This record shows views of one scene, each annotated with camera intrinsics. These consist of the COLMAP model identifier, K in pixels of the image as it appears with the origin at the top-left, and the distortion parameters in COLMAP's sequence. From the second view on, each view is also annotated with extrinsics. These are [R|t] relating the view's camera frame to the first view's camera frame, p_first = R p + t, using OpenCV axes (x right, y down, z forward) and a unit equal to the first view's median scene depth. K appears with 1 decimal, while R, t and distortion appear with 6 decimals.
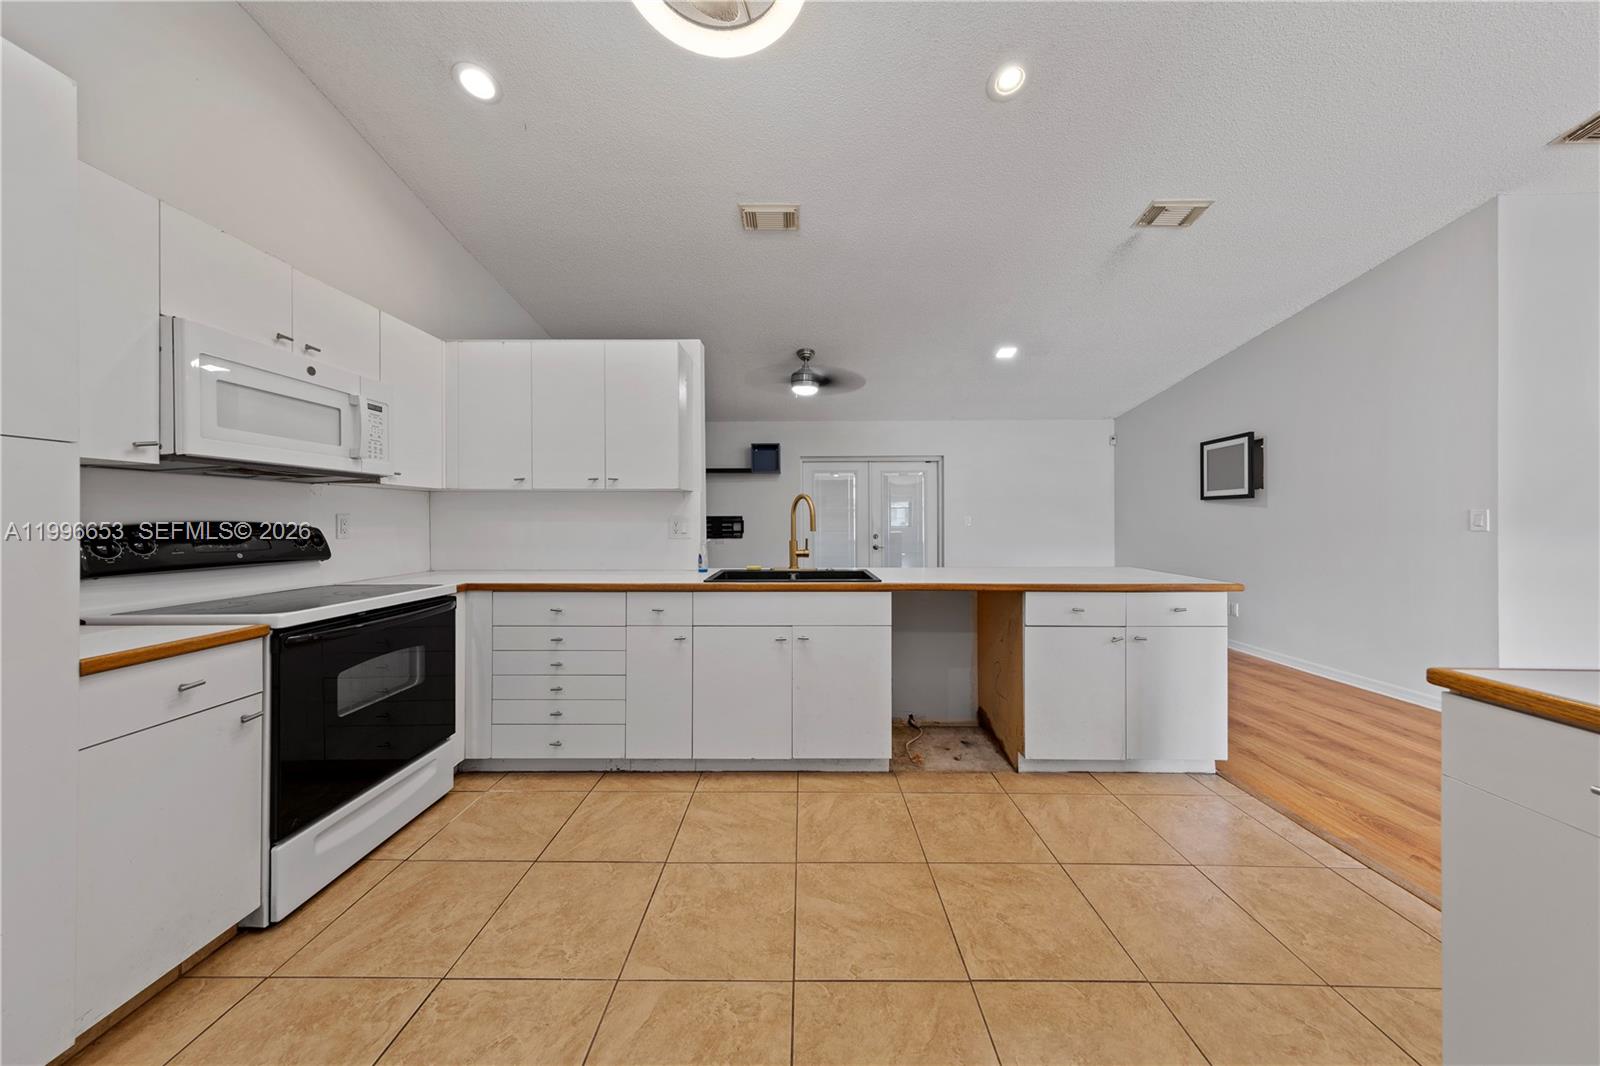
lens RADIAL K [[504.9, 0, 803.5], [0, 504.9, 519.4], [0, 0, 1]] dist [0.011439, -0.001459]
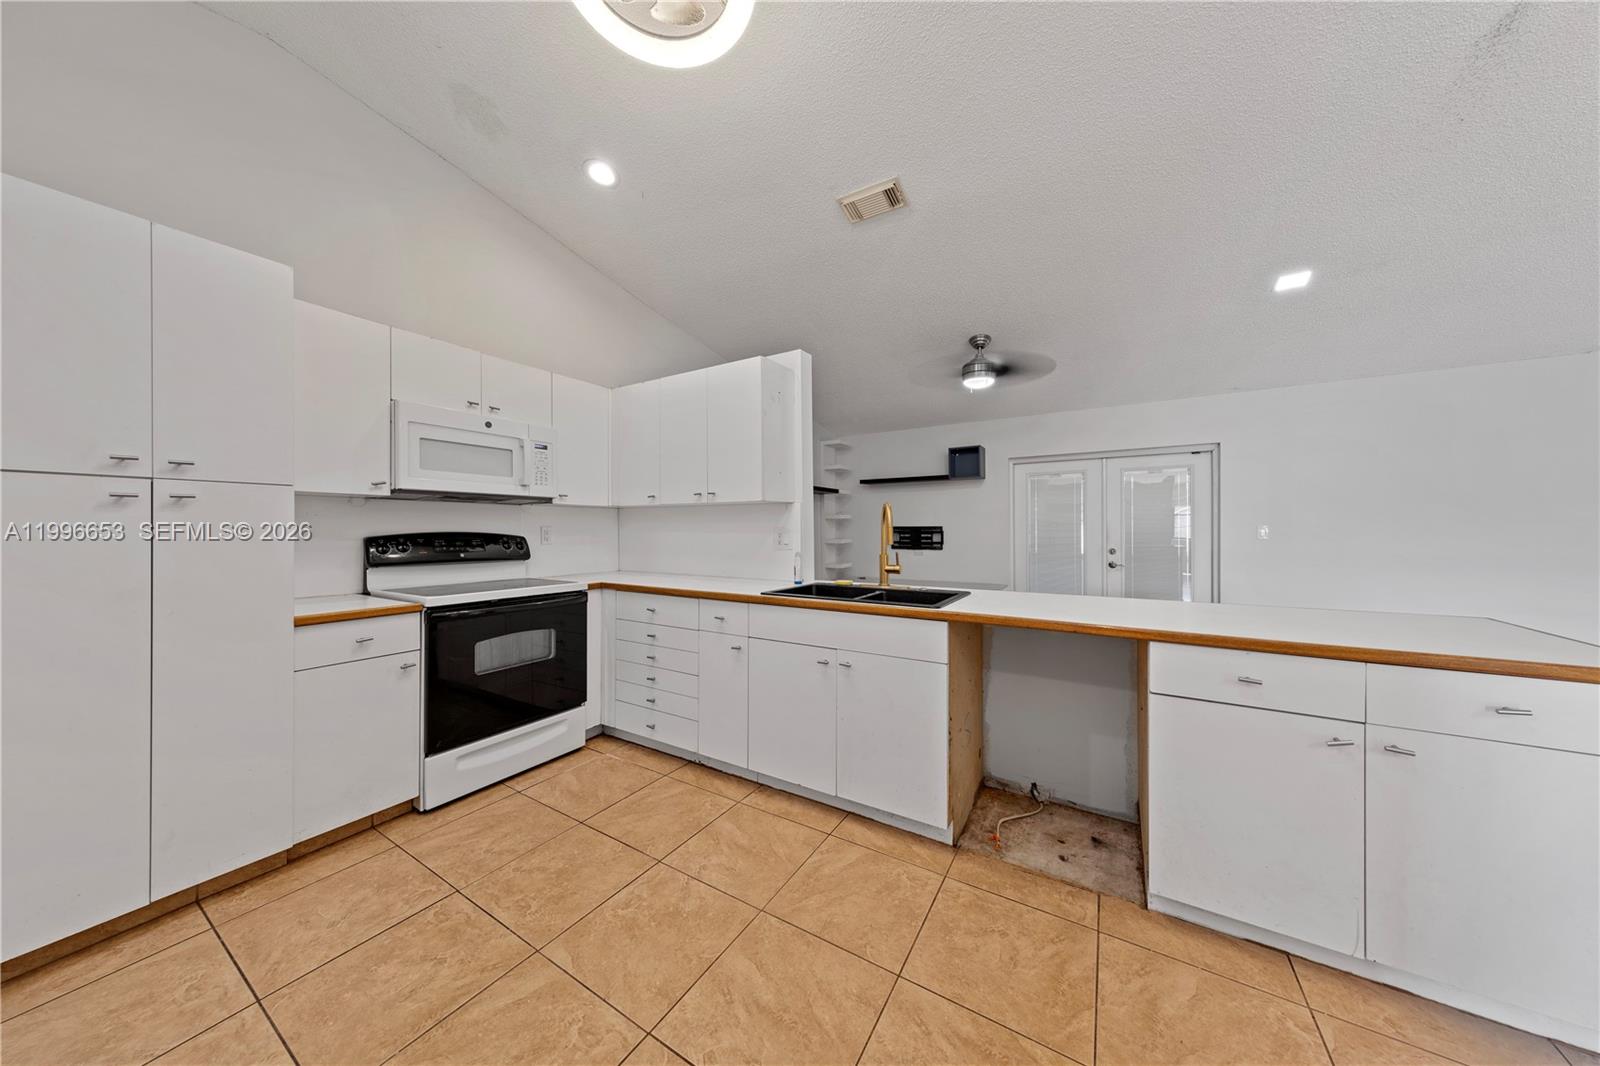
lens RADIAL K [[504.9, 0, 802.5], [0, 504.9, 528.4], [0, 0, 1]] dist [0.011439, -0.001459]
pose [[0.860701, 0.000177, -0.509111, 0.431370], [-0.000568, 1.000000, -0.000613, -0.005480], [0.509110, 0.000817, 0.860701, 0.214224]]
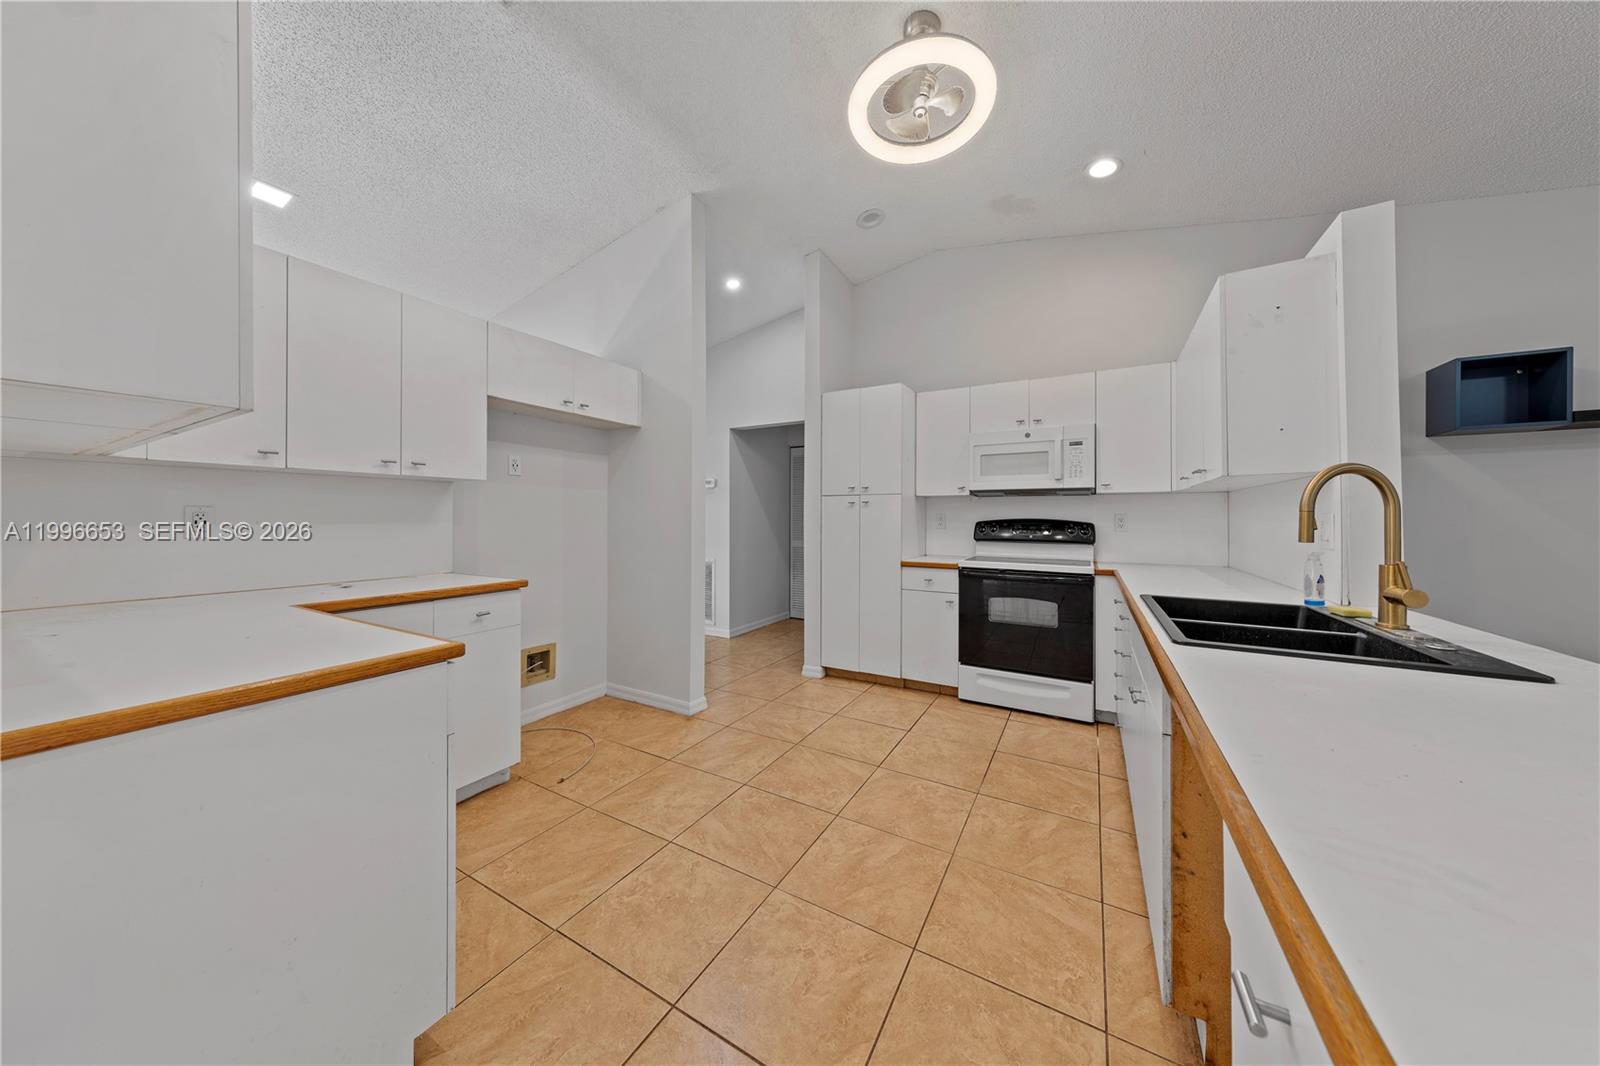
lens RADIAL K [[504.9, 0, 811.3], [0, 504.9, 517.0], [0, 0, 1]] dist [0.011439, -0.001459]
pose [[-0.471956, -0.000655, -0.881622, 0.862584], [-0.001377, 0.999999, -0.000006, -0.001842], [0.881621, 0.001211, -0.471956, 1.037439]]
